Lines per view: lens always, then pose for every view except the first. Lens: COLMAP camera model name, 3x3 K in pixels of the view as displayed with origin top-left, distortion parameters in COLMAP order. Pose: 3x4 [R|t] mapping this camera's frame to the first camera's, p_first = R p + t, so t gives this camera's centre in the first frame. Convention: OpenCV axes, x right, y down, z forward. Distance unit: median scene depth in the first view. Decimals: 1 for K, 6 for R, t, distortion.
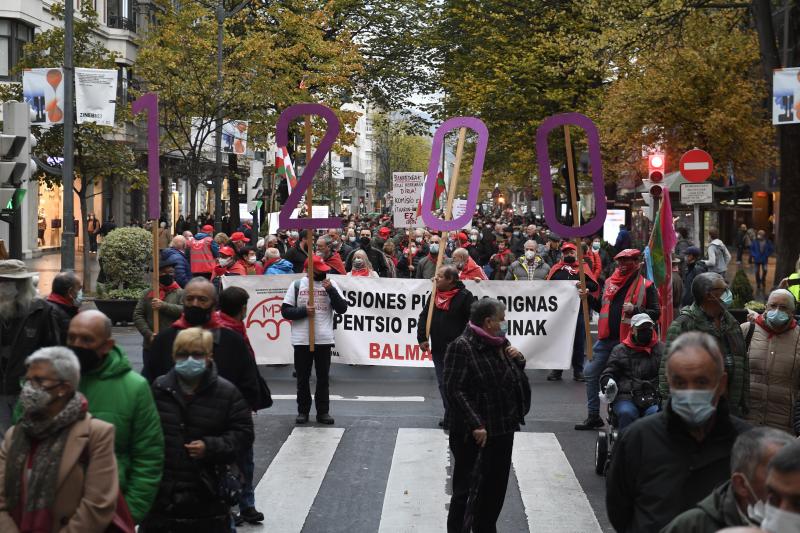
lens RADIAL K [[922.3, 0, 415.1], [0, 922.3, 252.3], [0, 0, 1]] dist [0.082844, 0.000000]
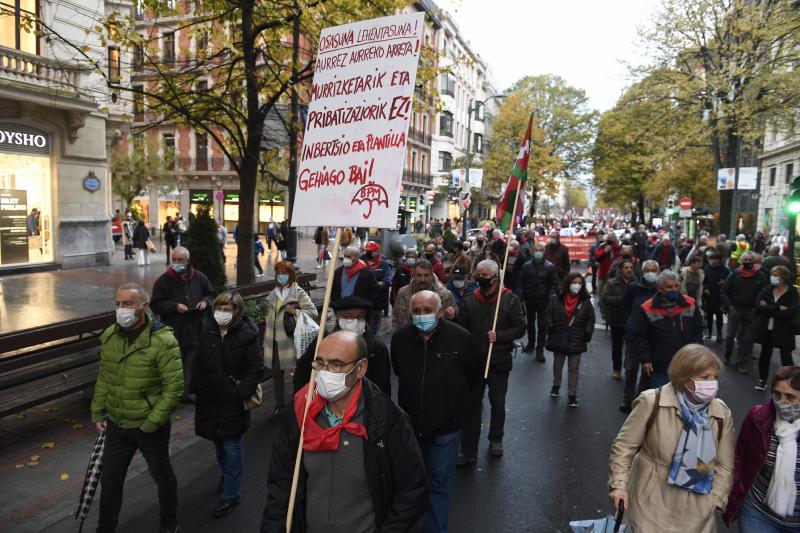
lens RADIAL K [[595.9, 0, 396.2], [0, 595.9, 258.6], [0, 0, 1]] dist [-0.018947, -0.012344]
pose [[0.967566, 0.037313, -0.249848, -0.086292], [-0.033694, 0.999256, 0.018750, 0.064236], [0.250362, -0.009723, 0.968103, -0.878568]]
